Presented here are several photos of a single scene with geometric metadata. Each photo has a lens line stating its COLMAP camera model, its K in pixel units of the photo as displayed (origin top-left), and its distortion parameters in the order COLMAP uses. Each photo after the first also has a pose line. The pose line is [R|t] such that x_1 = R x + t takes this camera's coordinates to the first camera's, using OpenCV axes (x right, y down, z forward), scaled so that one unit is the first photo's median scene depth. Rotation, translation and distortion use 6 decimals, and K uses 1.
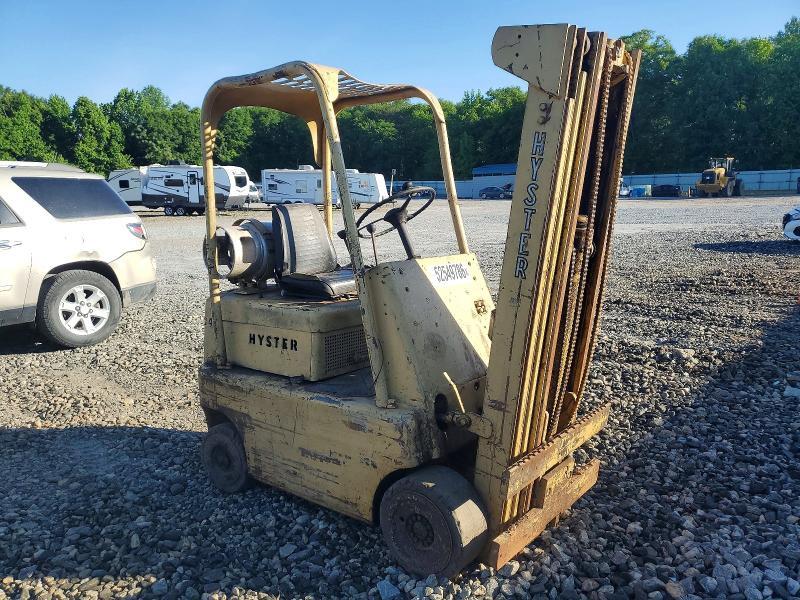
lens RADIAL K [[642.4, 0, 400.0], [0, 642.4, 300.0], [0, 0, 1]] dist [0.009055, 0.004661]
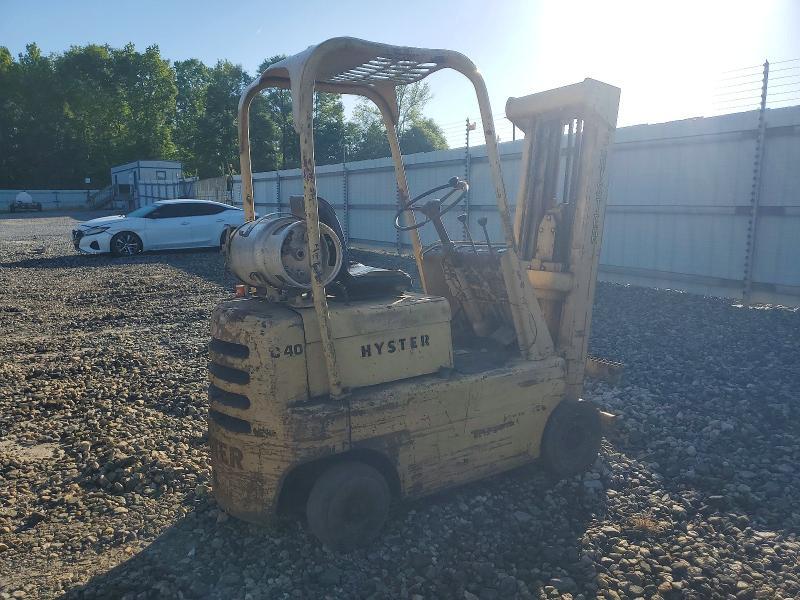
lens RADIAL K [[642.4, 0, 400.0], [0, 642.4, 300.0], [0, 0, 1]] dist [0.009055, 0.004661]
pose [[0.326937, -0.122301, 0.937099, -1.060415], [0.155440, 0.985045, 0.074328, -0.066582], [-0.932175, 0.121362, 0.341058, 0.688901]]
